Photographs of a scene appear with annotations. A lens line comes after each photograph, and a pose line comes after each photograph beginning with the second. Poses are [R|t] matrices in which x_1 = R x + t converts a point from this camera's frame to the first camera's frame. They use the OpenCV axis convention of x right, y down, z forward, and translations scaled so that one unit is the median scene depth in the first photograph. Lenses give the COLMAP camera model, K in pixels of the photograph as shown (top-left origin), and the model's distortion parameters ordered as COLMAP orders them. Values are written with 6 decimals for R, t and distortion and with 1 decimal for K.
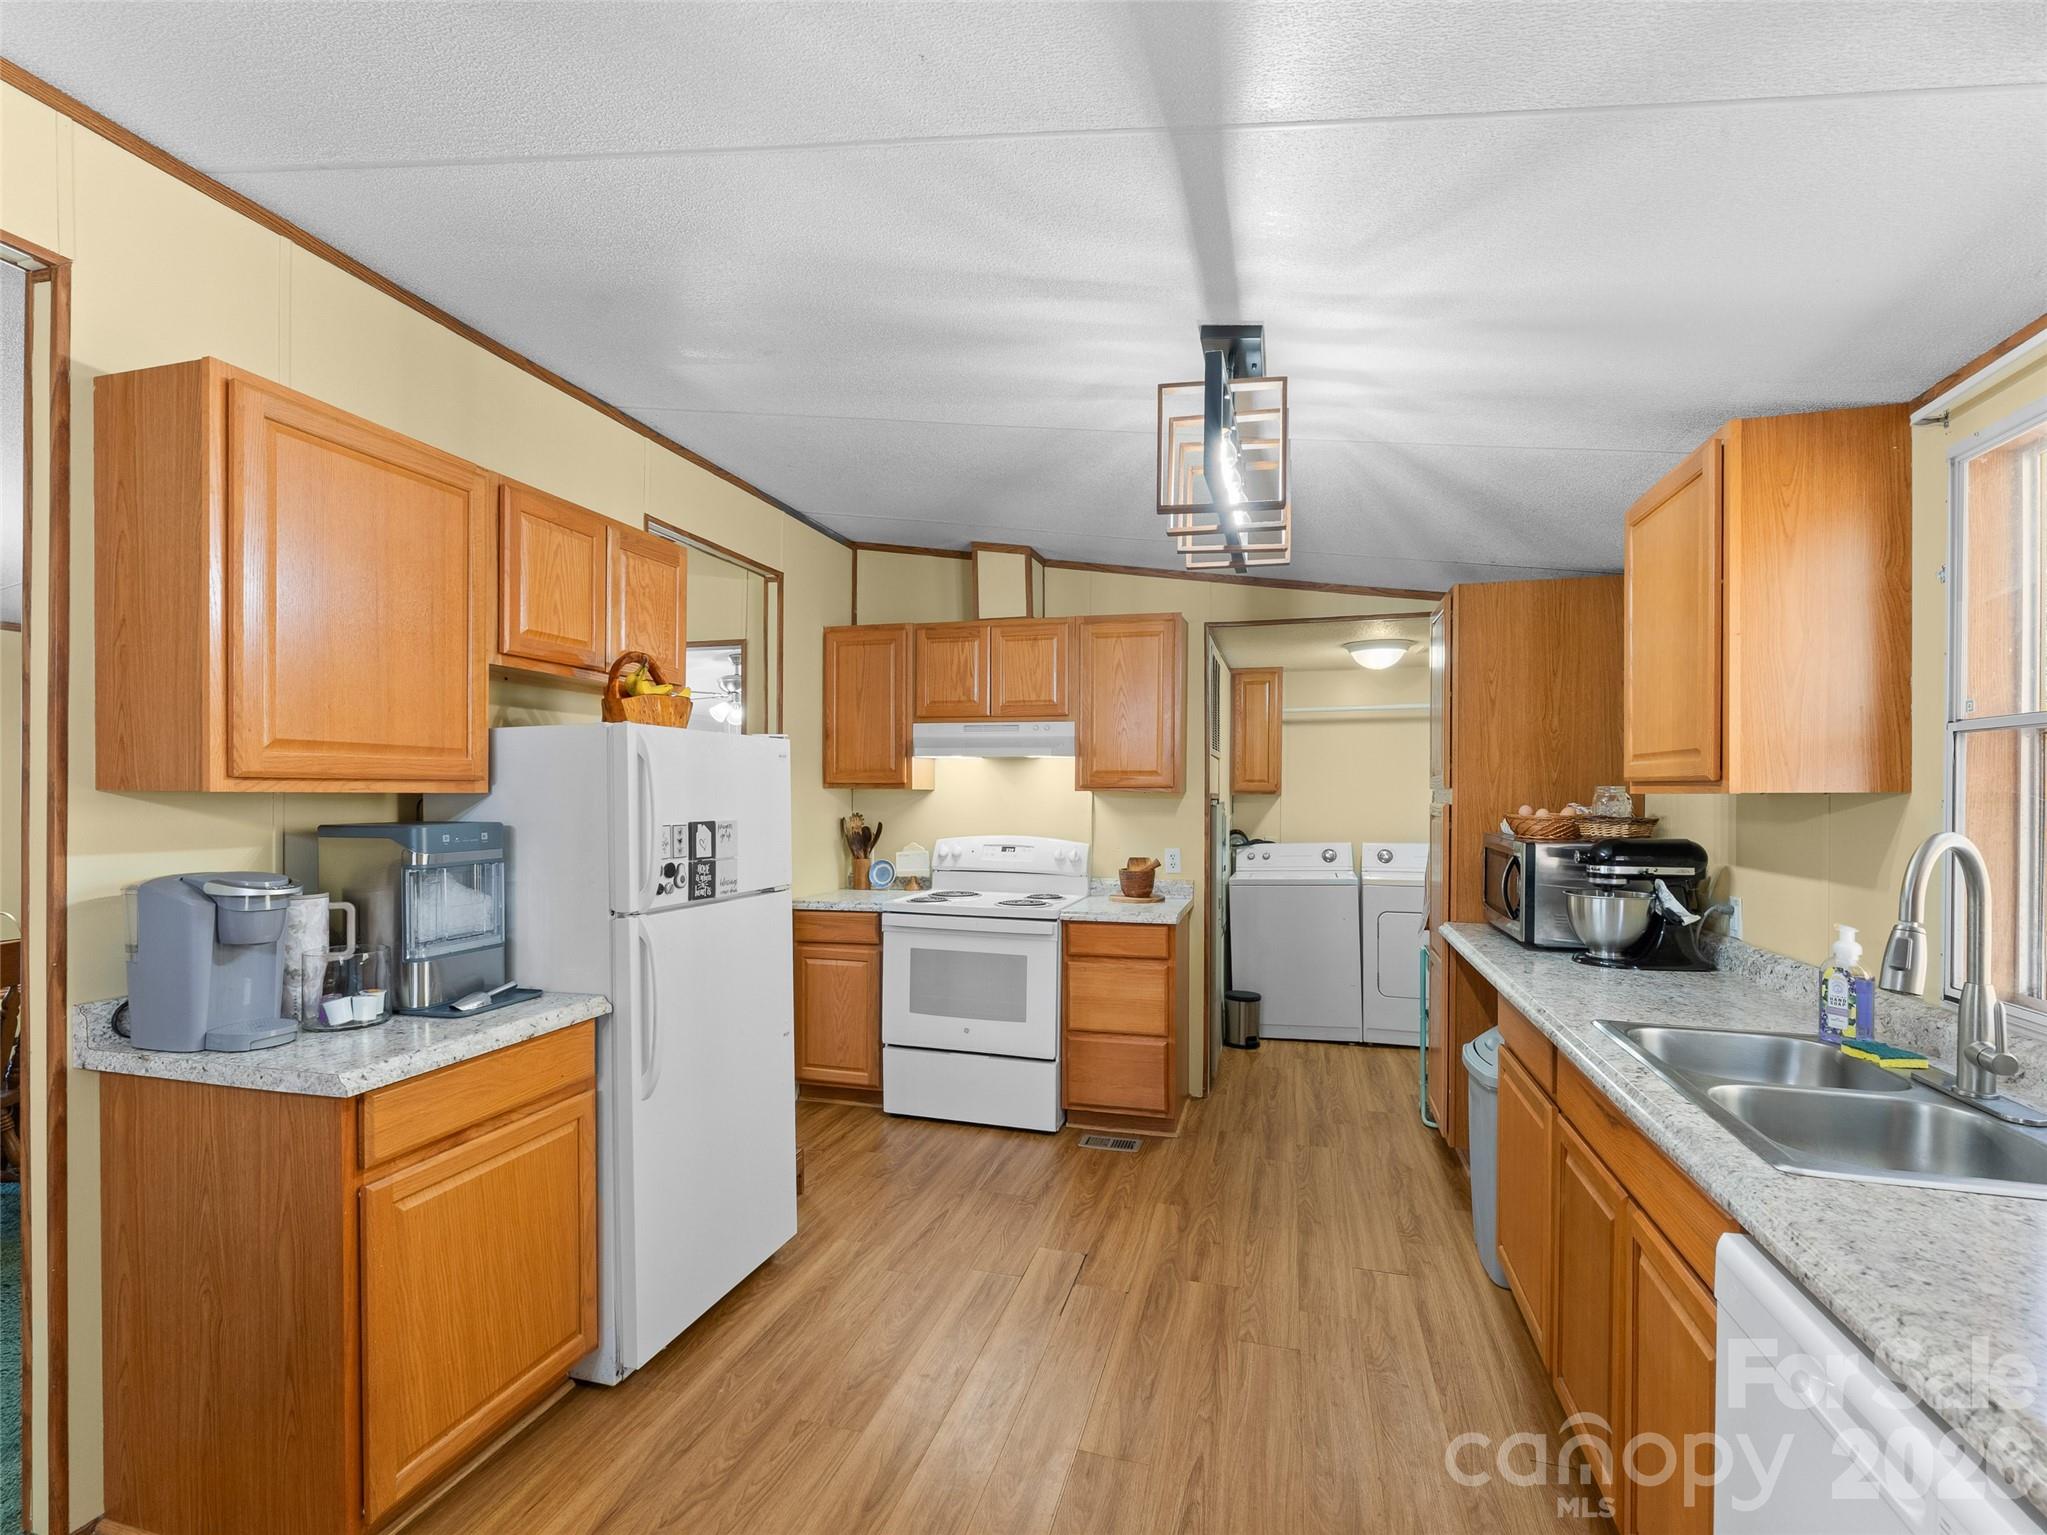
lens RADIAL K [[956.4, 0, 1012.7], [0, 956.4, 798.9], [0, 0, 1]] dist [0.000108, -0.000482]
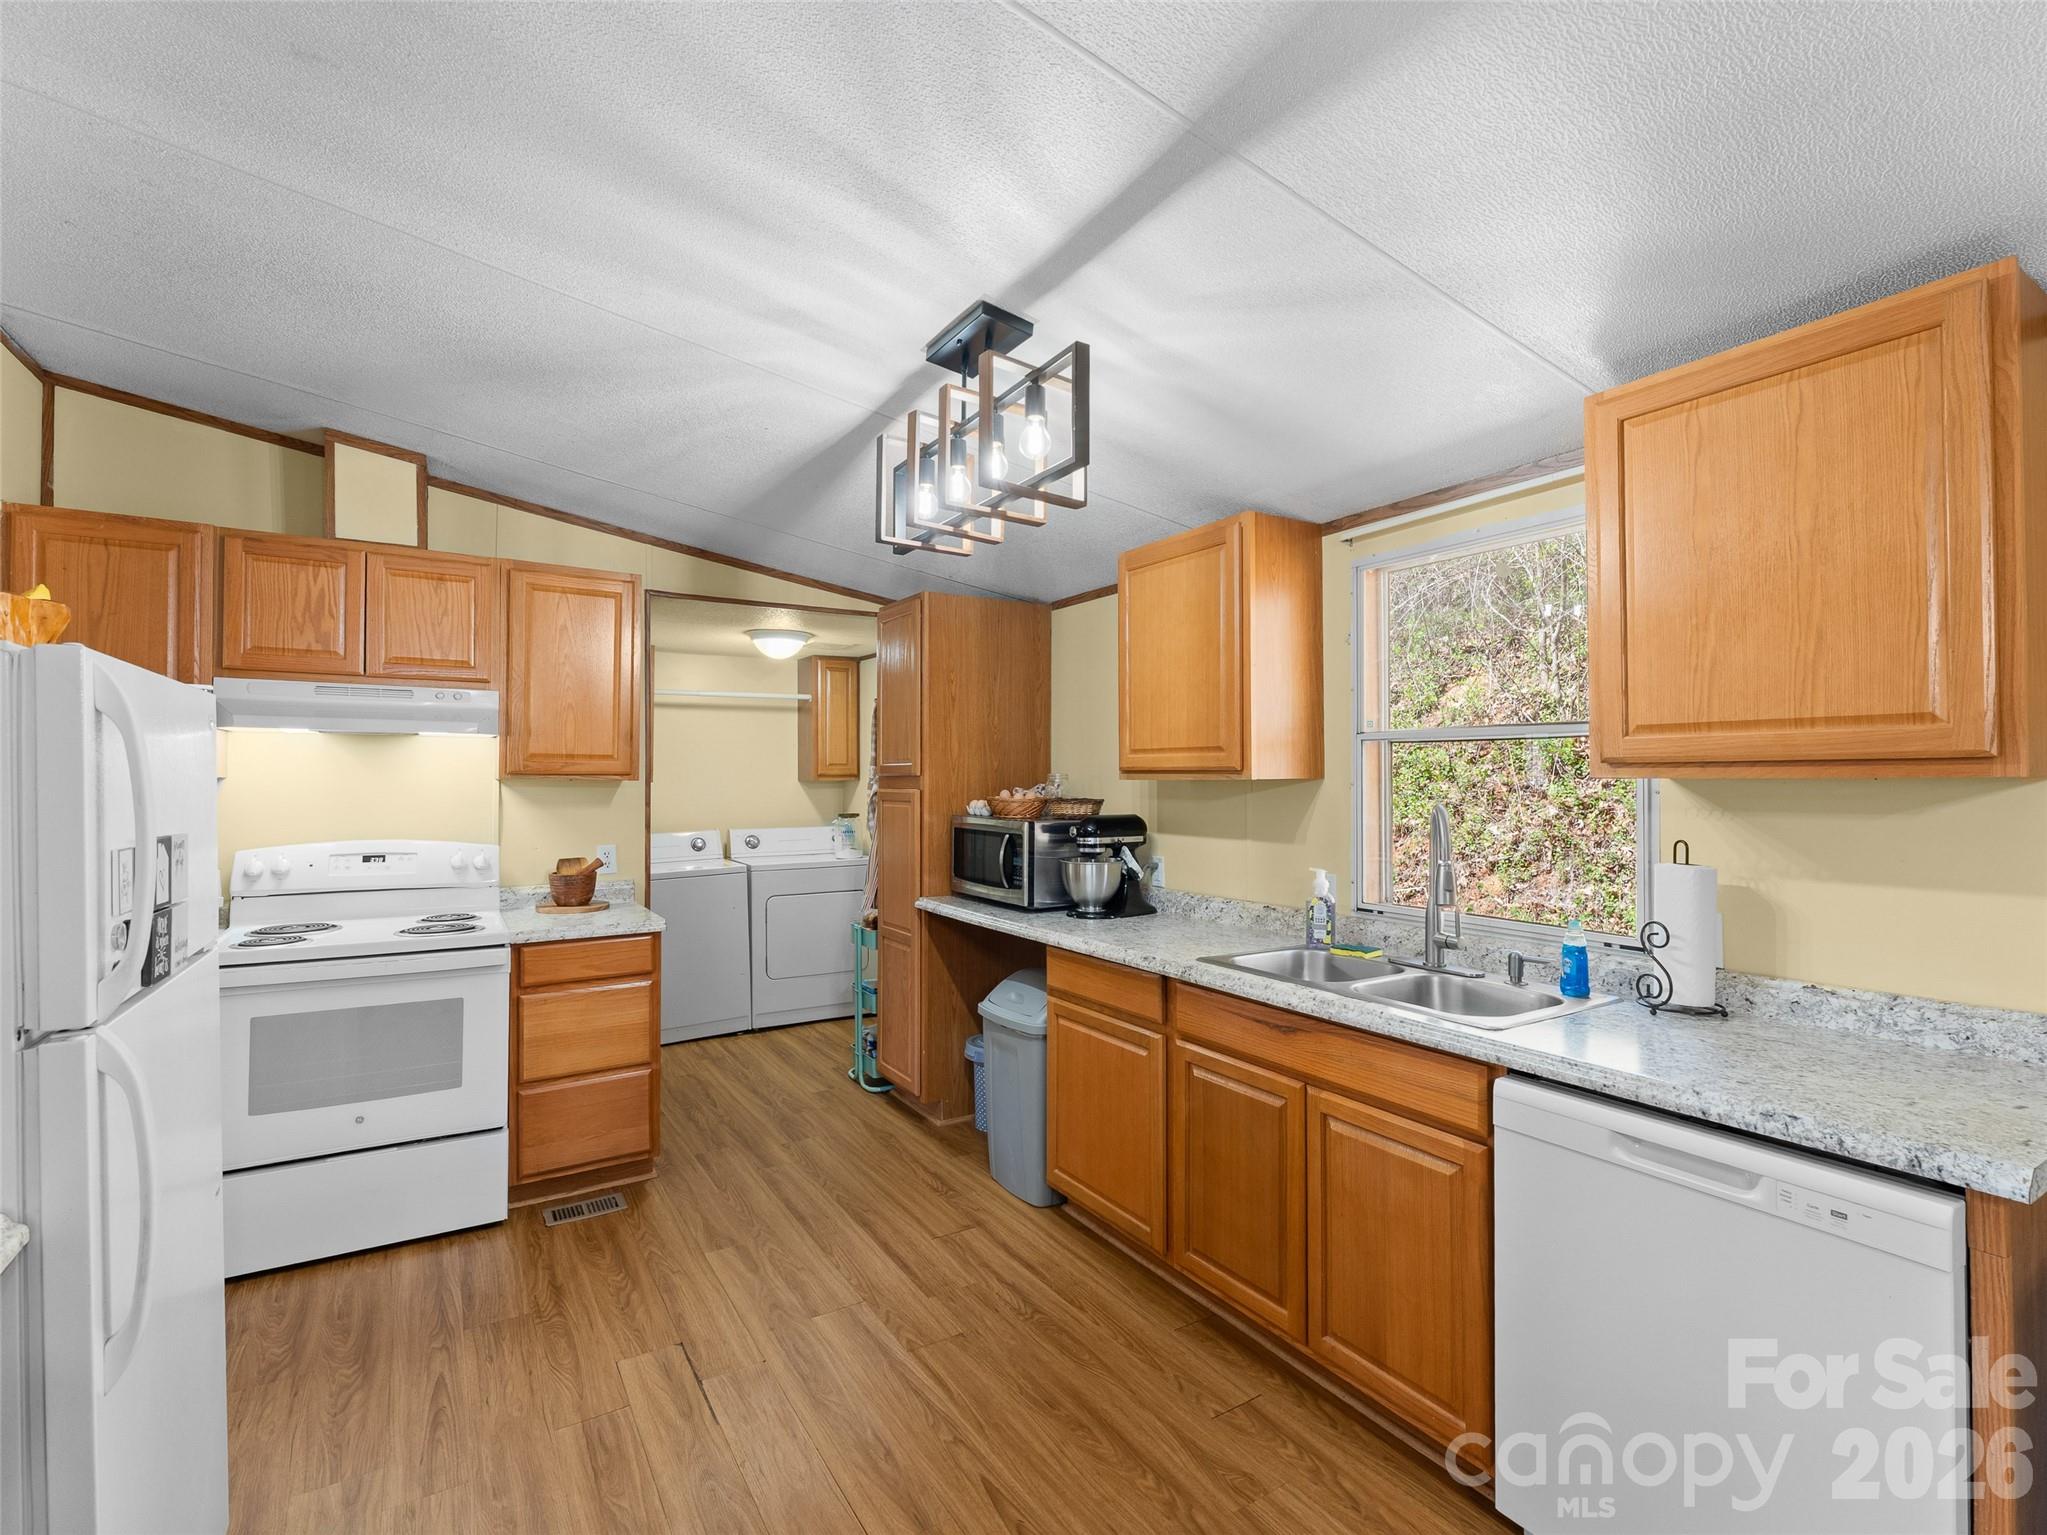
lens RADIAL K [[947.7, 0, 1020.1], [0, 947.7, 766.6], [0, 0, 1]] dist [-0.001848, -0.000606]
pose [[0.665727, 0.005647, 0.746174, -0.256973], [0.008318, 0.999853, -0.014988, -0.003395], [-0.746149, 0.016185, 0.665582, 0.176736]]
